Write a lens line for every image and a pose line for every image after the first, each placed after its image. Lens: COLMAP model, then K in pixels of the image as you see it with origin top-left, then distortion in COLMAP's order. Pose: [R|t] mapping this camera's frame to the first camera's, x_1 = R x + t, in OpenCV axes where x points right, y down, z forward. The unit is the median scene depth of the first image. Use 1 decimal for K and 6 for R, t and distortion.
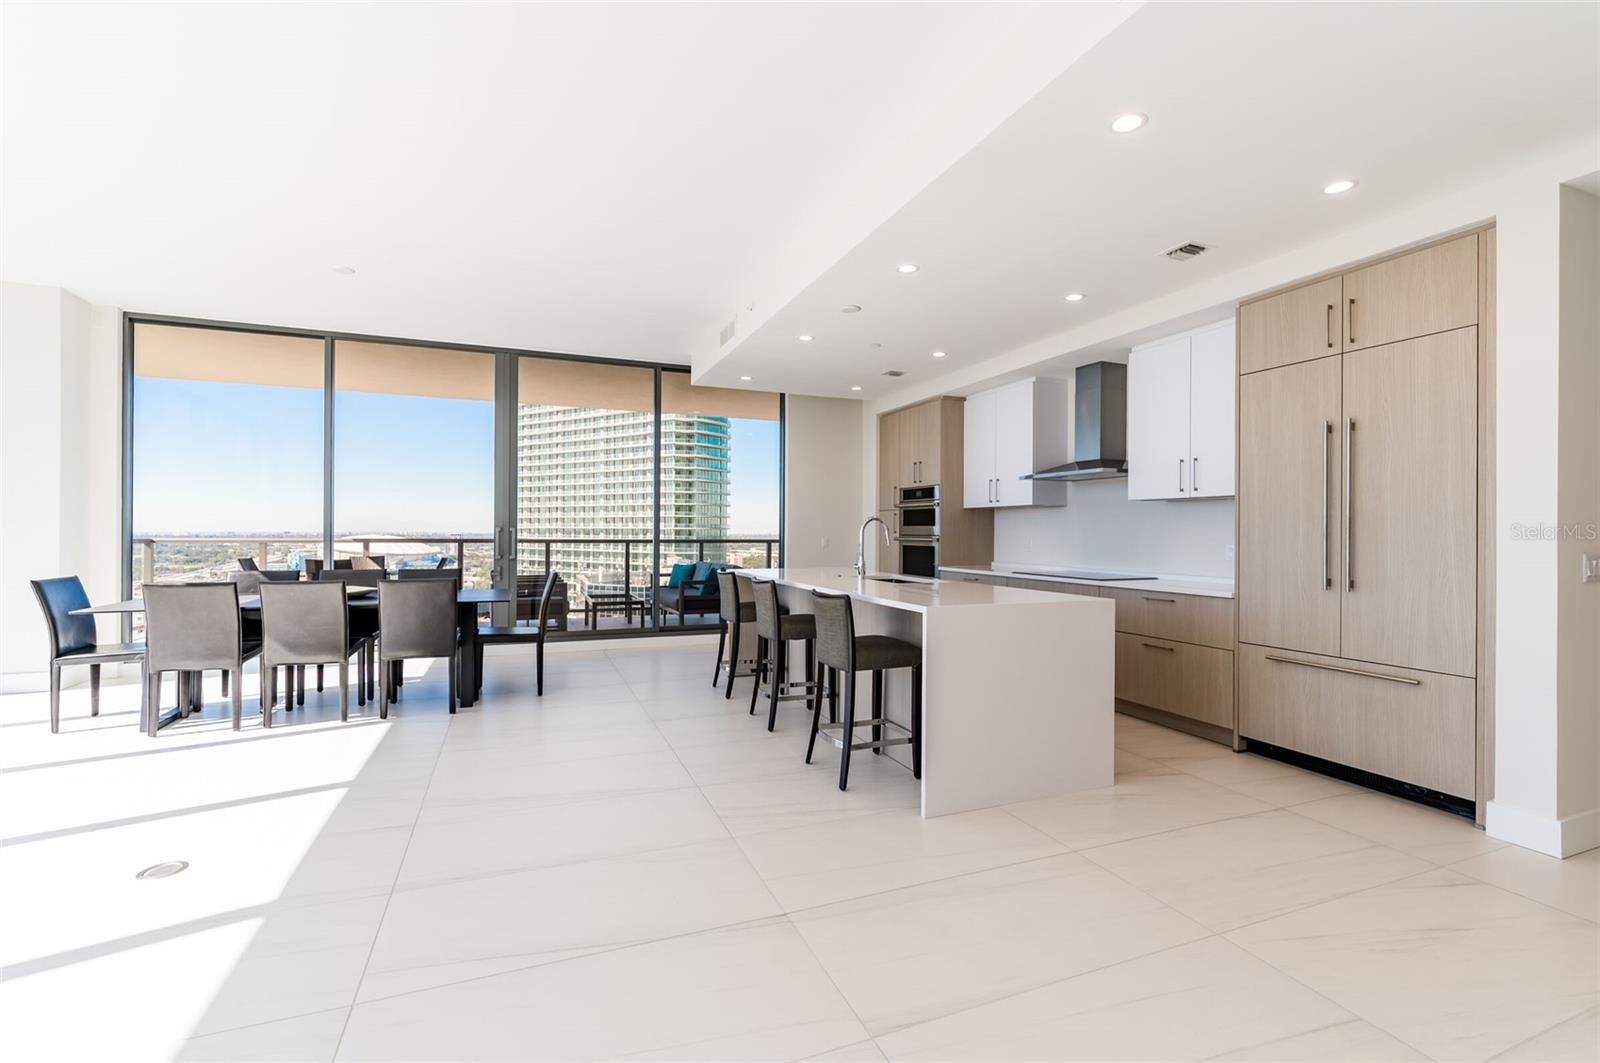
lens RADIAL K [[698.5, 0, 800.0], [0, 698.5, 531.5], [0, 0, 1]] dist [-0.001275, -0.000352]
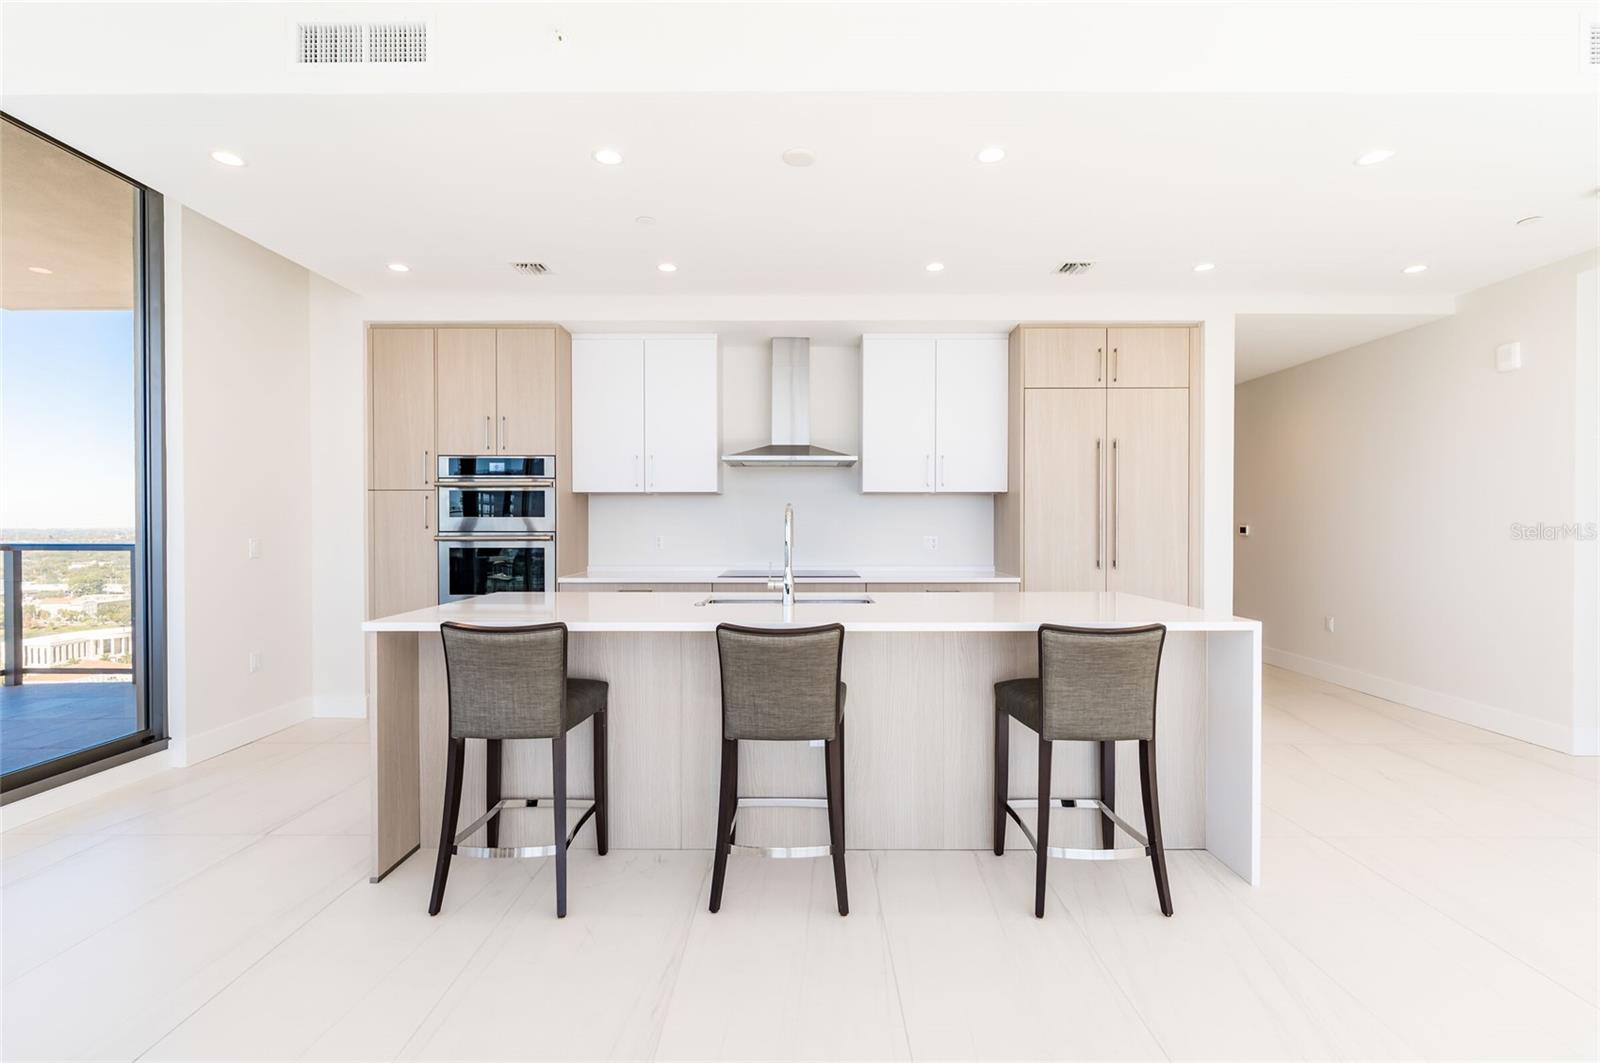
lens RADIAL K [[698.5, 0, 800.0], [0, 698.5, 531.5], [0, 0, 1]] dist [-0.001275, -0.000352]
pose [[0.375241, -0.005978, 0.926908, -0.335814], [0.003280, 0.999982, 0.005122, 0.002622], [-0.926921, 0.001119, 0.375254, 0.534409]]
